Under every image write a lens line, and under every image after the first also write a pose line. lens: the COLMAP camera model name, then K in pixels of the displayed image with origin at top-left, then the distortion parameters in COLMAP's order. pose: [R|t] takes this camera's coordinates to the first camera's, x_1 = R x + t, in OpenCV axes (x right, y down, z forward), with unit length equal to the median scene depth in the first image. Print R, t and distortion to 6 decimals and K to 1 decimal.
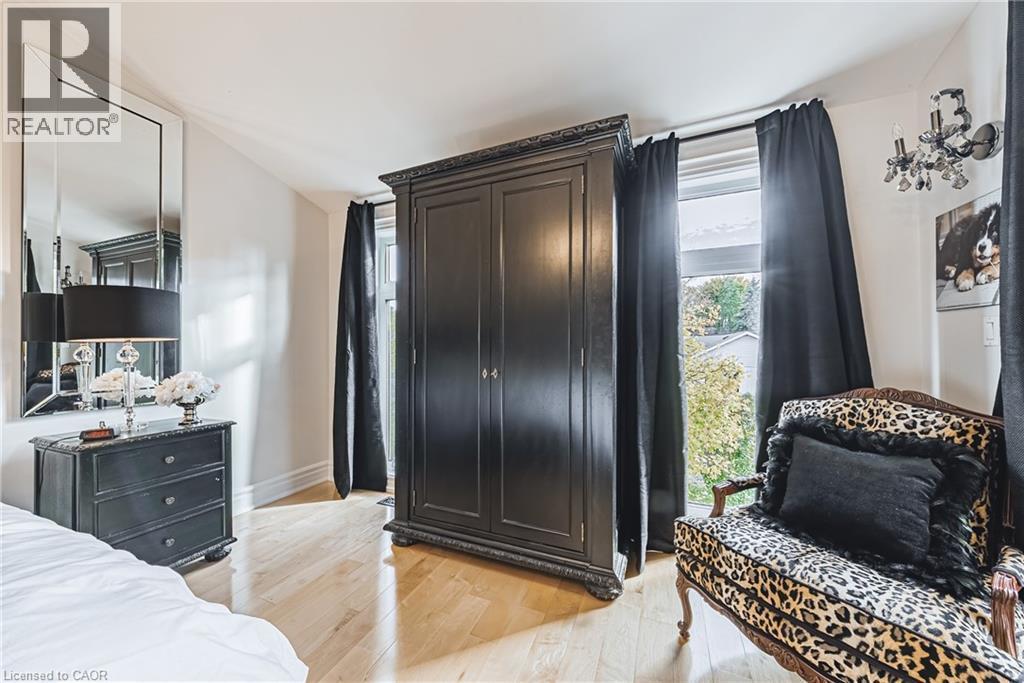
lens RADIAL K [[355.6, 0, 508.1], [0, 355.6, 336.7], [0, 0, 1]] dist [-0.001279, -0.000369]
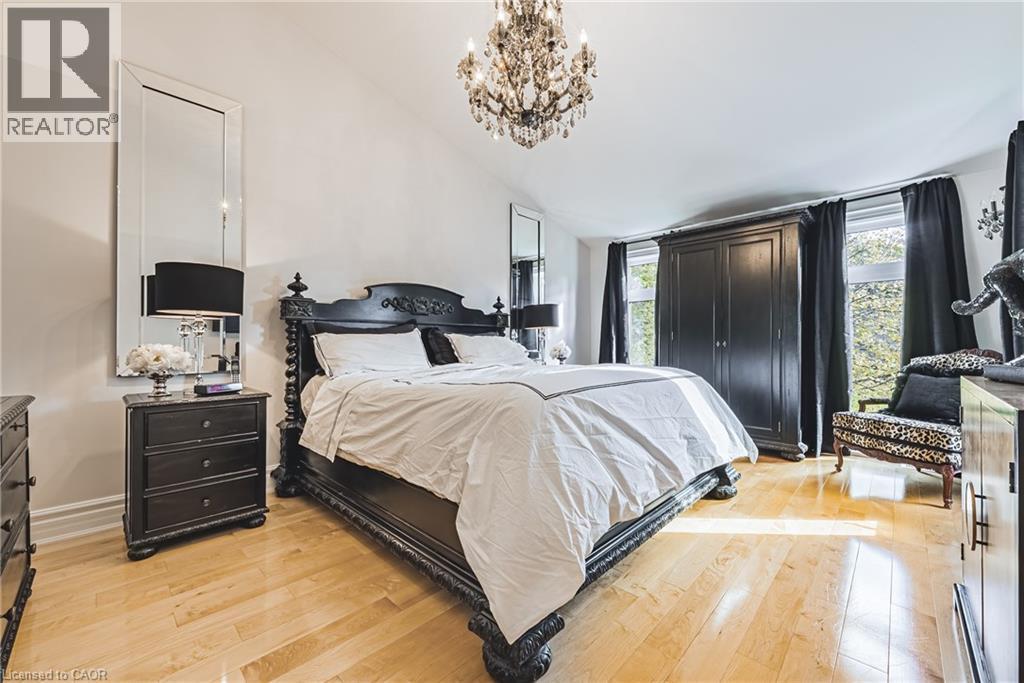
lens RADIAL K [[430.7, 0, 512.0], [0, 430.7, 336.4], [0, 0, 1]] dist [-0.001992, -0.000520]
pose [[0.947484, -0.003920, -0.319778, -0.410936], [0.006611, 0.999951, 0.007331, 0.046280], [0.319734, -0.009060, 0.947464, -1.640548]]
